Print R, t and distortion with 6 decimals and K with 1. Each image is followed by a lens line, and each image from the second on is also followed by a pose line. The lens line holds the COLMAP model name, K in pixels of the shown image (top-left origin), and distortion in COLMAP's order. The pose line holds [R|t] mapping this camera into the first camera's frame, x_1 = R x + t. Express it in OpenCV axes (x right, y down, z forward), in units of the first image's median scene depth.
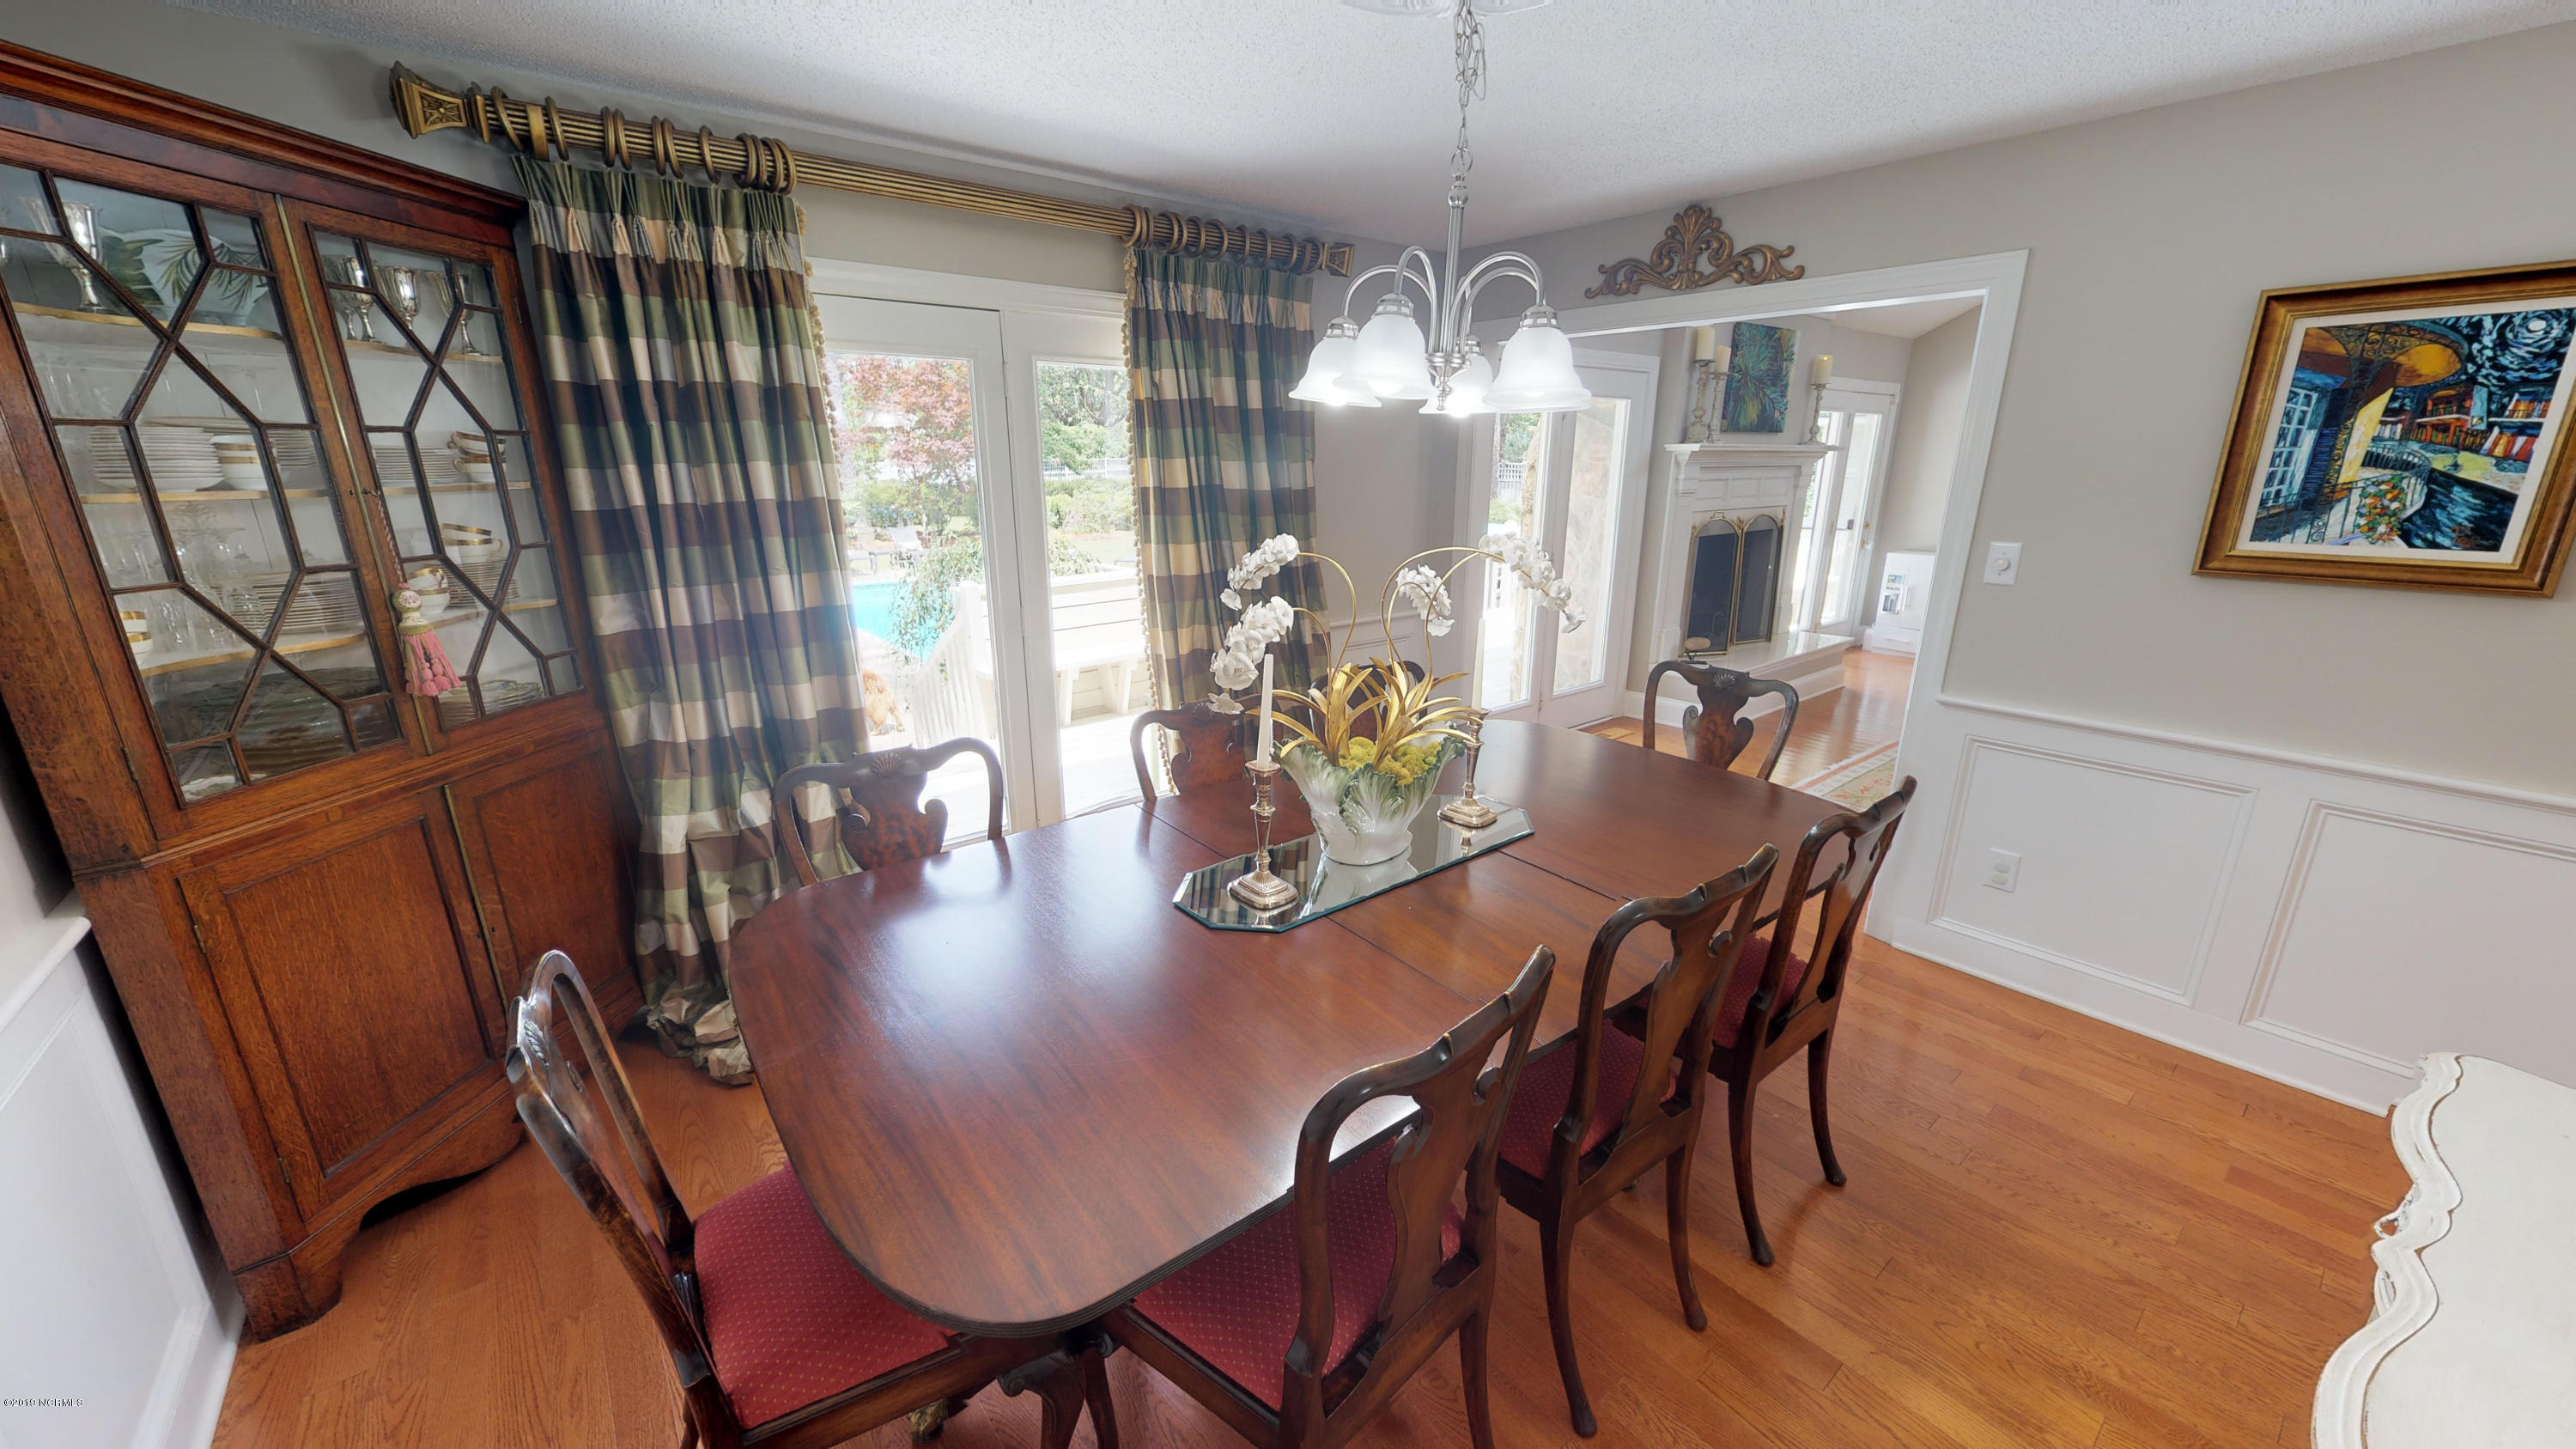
lens RADIAL K [[945.5, 0, 1288.6], [0, 945.5, 725.9], [0, 0, 1]] dist [0.001317, 0.000102]
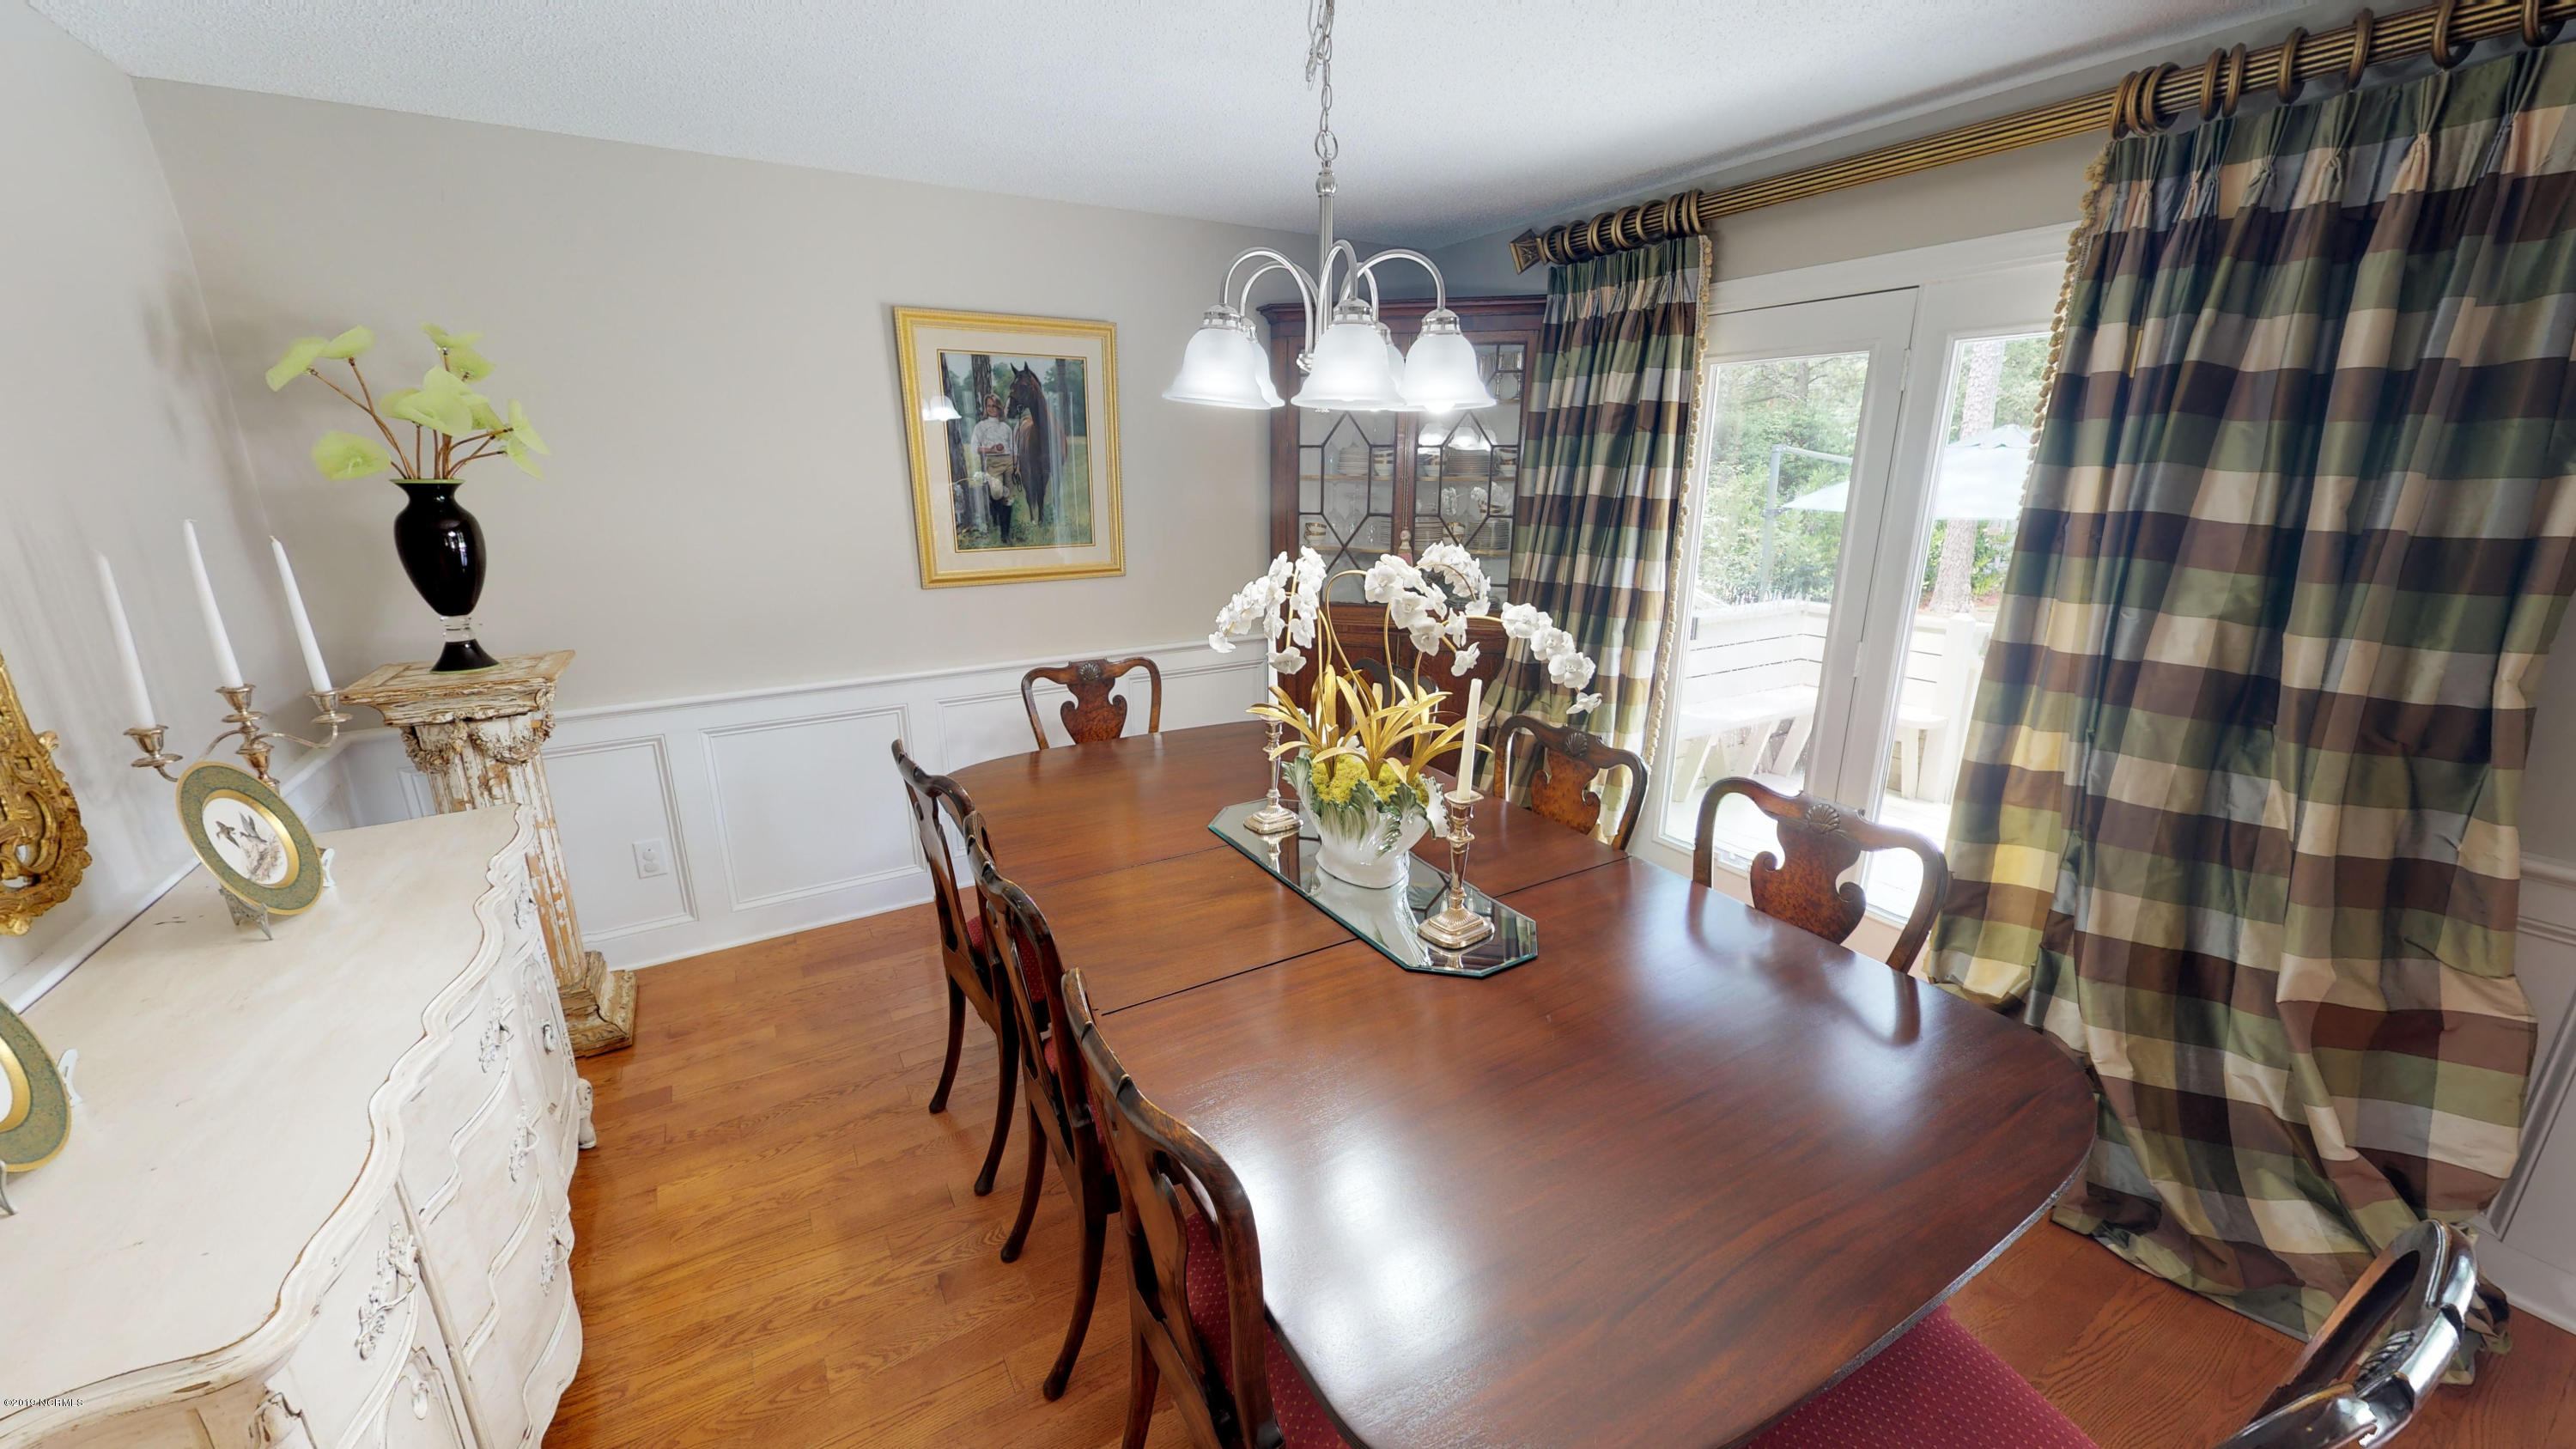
lens RADIAL K [[945.5, 0, 1288.6], [0, 945.5, 725.9], [0, 0, 1]] dist [0.001317, 0.000102]
pose [[-0.133710, 0.274574, -0.952224, 0.633288], [-0.271364, 0.913985, 0.301652, -0.179444], [0.953144, 0.298733, -0.047700, 0.600244]]
